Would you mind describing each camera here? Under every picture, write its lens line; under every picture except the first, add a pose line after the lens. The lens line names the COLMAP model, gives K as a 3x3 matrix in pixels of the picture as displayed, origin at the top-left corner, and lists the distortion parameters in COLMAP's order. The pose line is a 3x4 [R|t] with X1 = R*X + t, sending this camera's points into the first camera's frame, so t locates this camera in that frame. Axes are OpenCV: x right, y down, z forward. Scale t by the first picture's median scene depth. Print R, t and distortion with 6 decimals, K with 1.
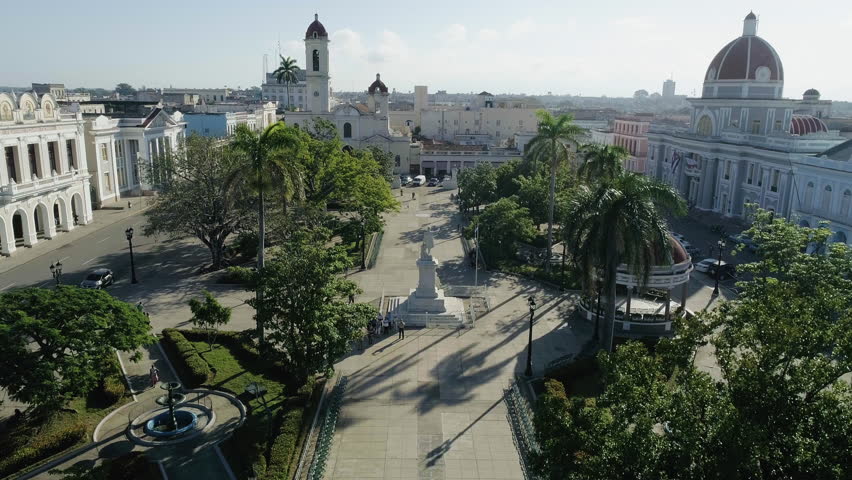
lens RADIAL K [[638.9, 0, 421.0], [0, 638.9, 240.7], [0, 0, 1]] dist [-0.001442, 0.001335]
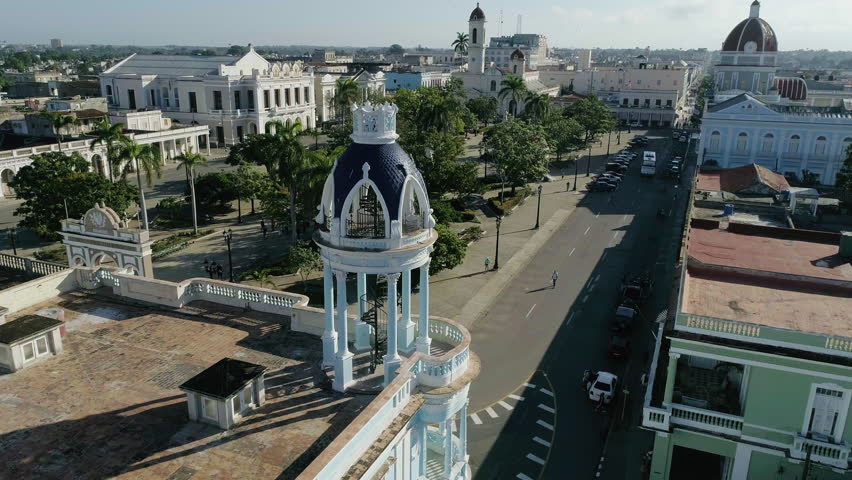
lens RADIAL K [[638.9, 0, 421.0], [0, 638.9, 240.7], [0, 0, 1]] dist [-0.001442, 0.001335]
pose [[0.915236, 0.109341, -0.387798, 0.460626], [-0.084620, 0.993171, 0.080316, 0.096578], [0.393931, -0.040693, 0.918239, -0.532193]]
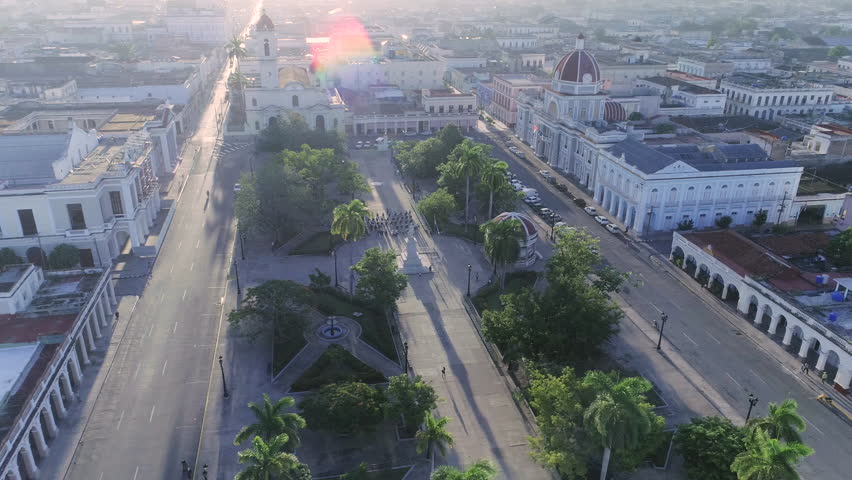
lens RADIAL K [[638.9, 0, 421.0], [0, 638.9, 240.7], [0, 0, 1]] dist [-0.001442, 0.001335]
pose [[0.981811, -0.077805, 0.173186, -0.158272], [0.044884, 0.981436, 0.186465, -0.179904], [-0.184479, -0.175300, 0.967077, -0.488459]]
